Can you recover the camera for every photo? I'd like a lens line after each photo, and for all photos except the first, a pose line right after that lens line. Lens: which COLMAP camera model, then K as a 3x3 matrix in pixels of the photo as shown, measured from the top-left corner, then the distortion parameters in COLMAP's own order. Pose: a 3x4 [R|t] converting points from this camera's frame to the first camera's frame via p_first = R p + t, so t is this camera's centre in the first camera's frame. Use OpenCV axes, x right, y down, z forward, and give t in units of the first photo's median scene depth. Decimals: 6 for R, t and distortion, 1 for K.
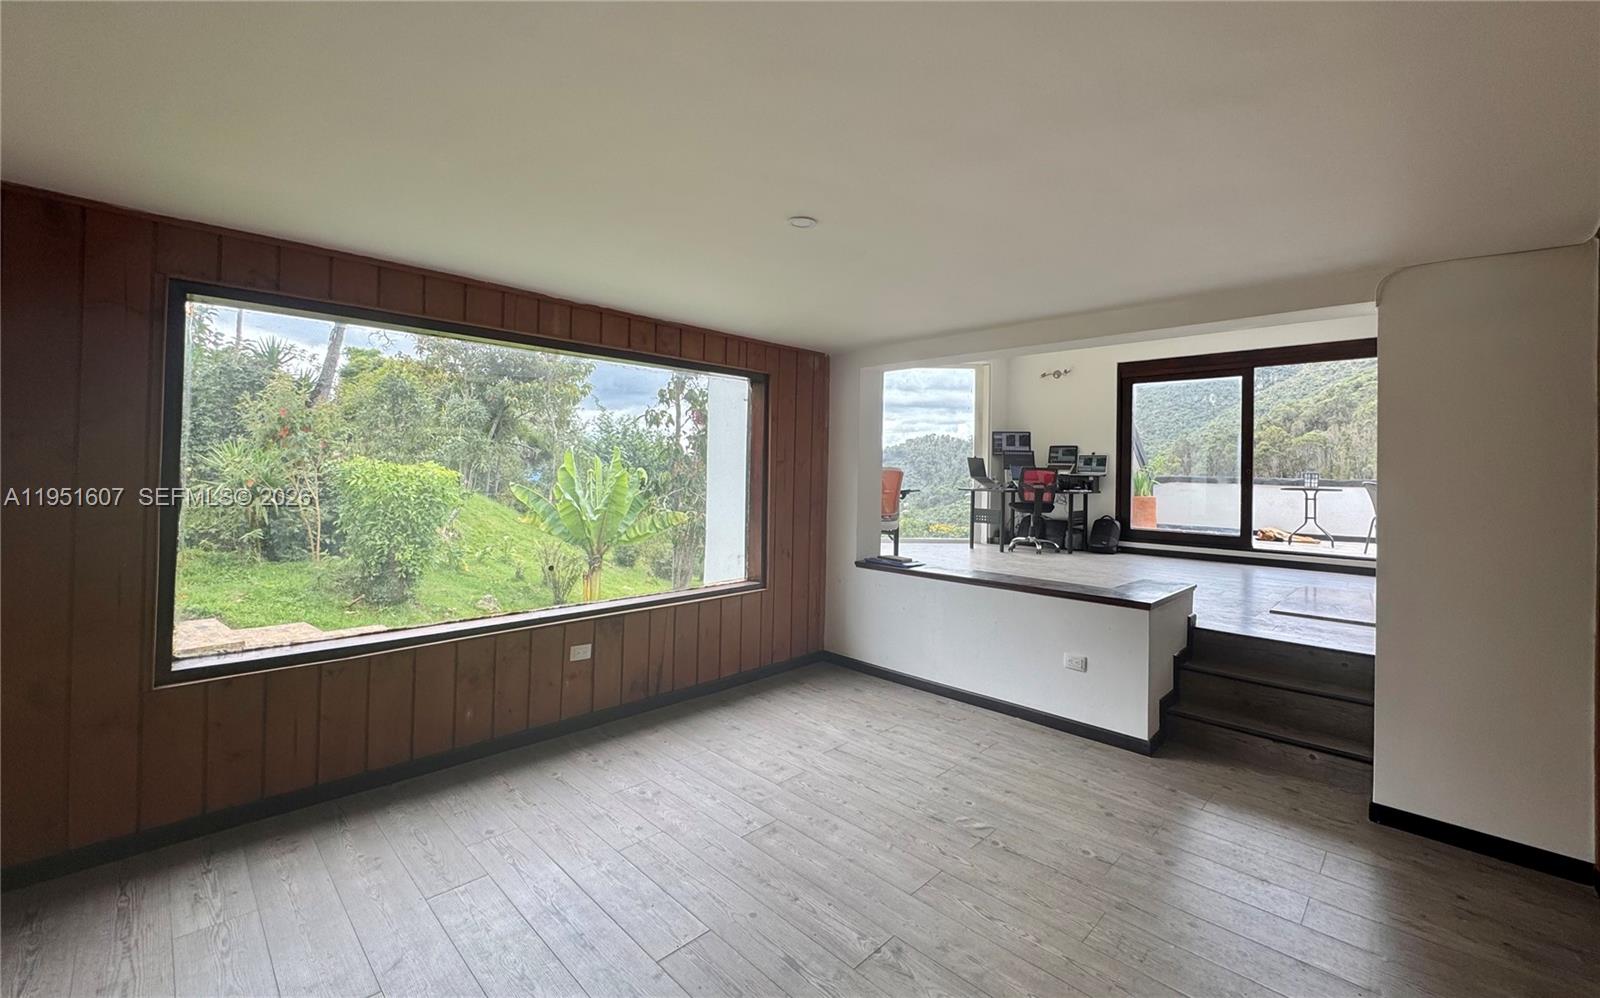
lens RADIAL K [[639.7, 0, 800.0], [0, 639.7, 499.0], [0, 0, 1]] dist [0.010495, 0.000033]
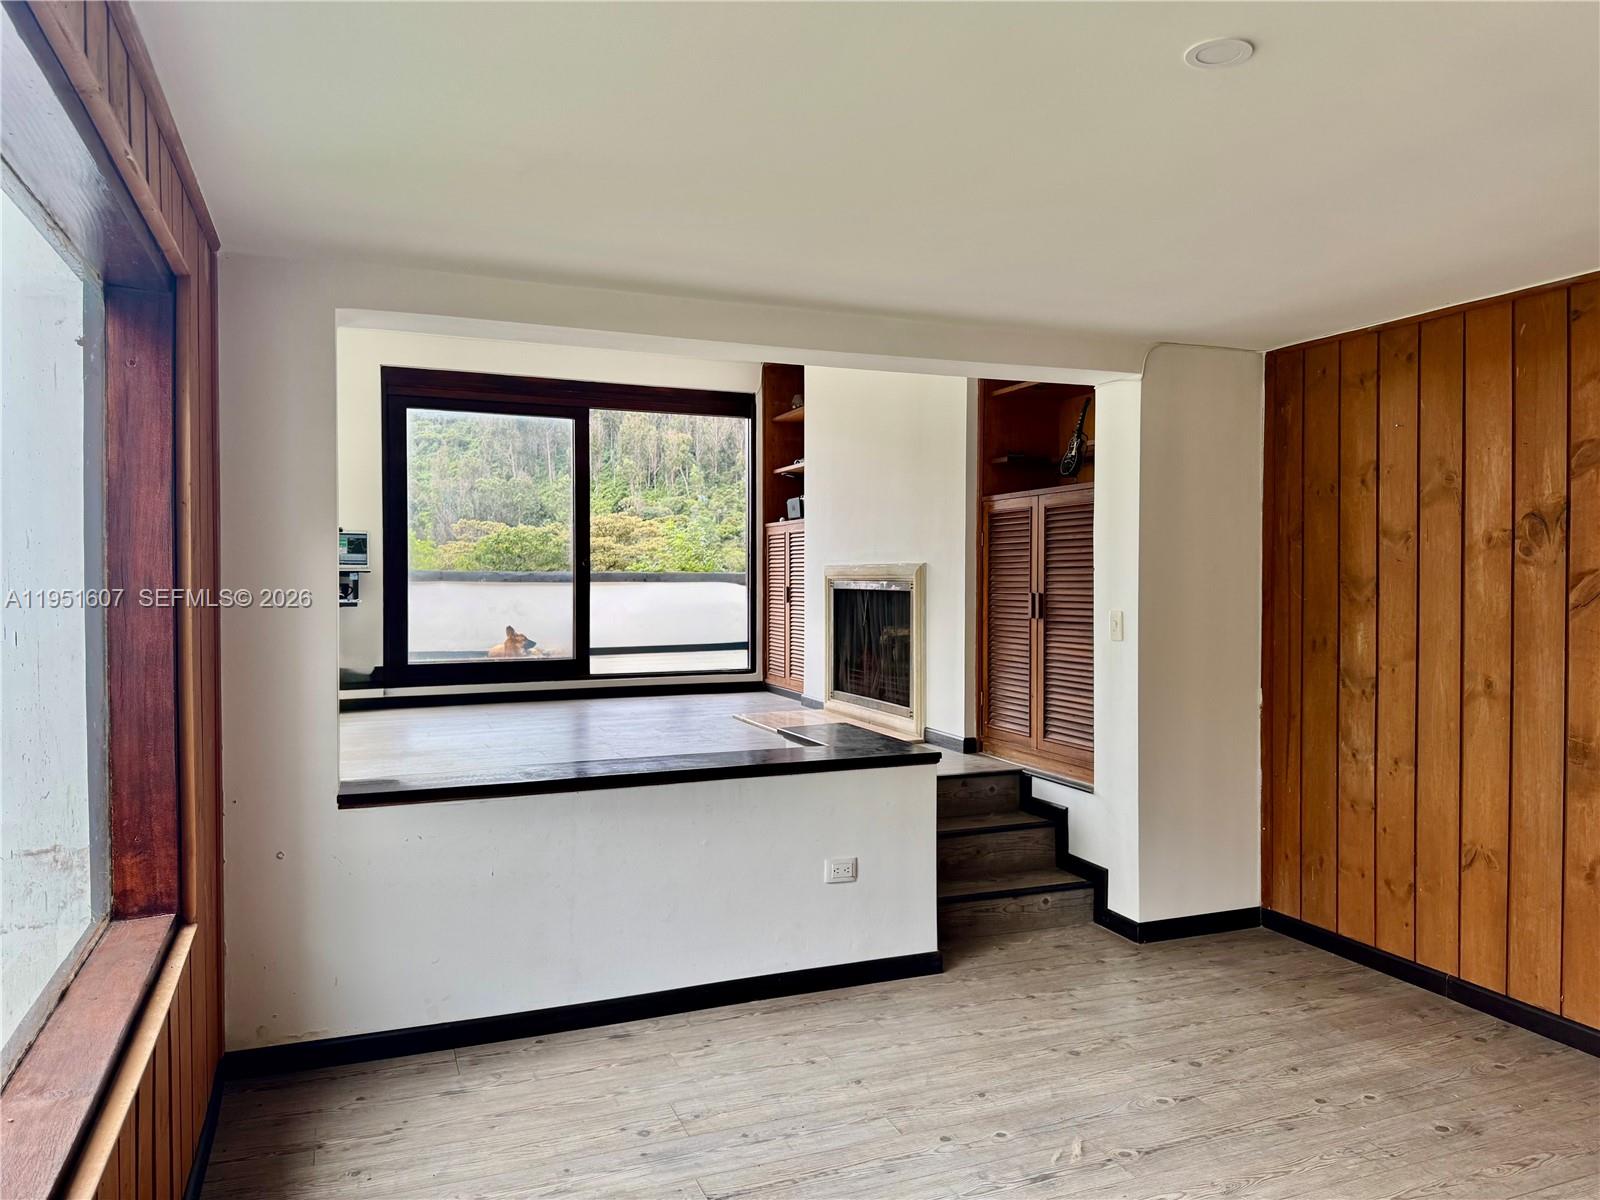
lens RADIAL K [[1150.1, 0, 800.0], [0, 1150.1, 600.0], [0, 0, 1]] dist [0.066537, -0.078172]
pose [[0.399591, -0.039242, 0.915853, -0.629547], [0.044580, 0.998733, 0.023342, -0.039562], [-0.915609, 0.031502, 0.400835, 0.597166]]
